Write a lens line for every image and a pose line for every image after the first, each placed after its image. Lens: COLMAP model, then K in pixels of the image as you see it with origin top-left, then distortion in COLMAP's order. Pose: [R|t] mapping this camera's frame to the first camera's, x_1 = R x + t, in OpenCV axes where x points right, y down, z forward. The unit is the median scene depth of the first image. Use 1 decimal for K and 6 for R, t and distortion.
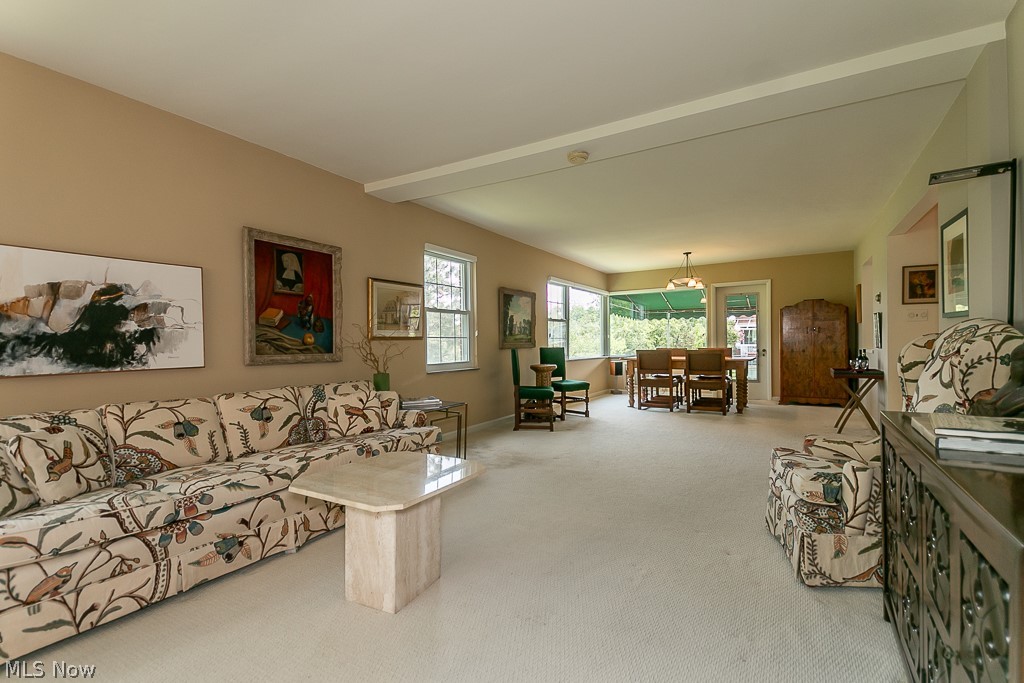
lens RADIAL K [[477.8, 0, 490.8], [0, 477.8, 340.8], [0, 0, 1]] dist [0.060799, -0.030307]
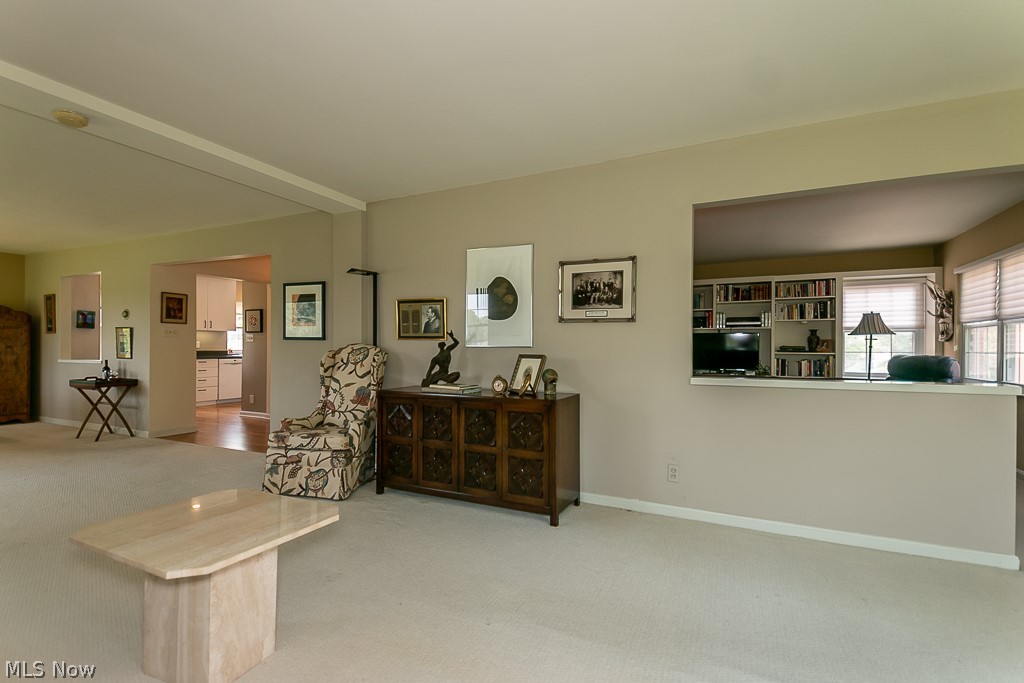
lens RADIAL K [[479.9, 0, 508.0], [0, 479.9, 359.8], [0, 0, 1]] dist [0.030188, -0.000168]
pose [[-0.095471, -0.013512, 0.995341, -0.303536], [-0.006911, 0.999893, 0.012911, -0.002266], [-0.995408, -0.005646, -0.095554, 0.169648]]
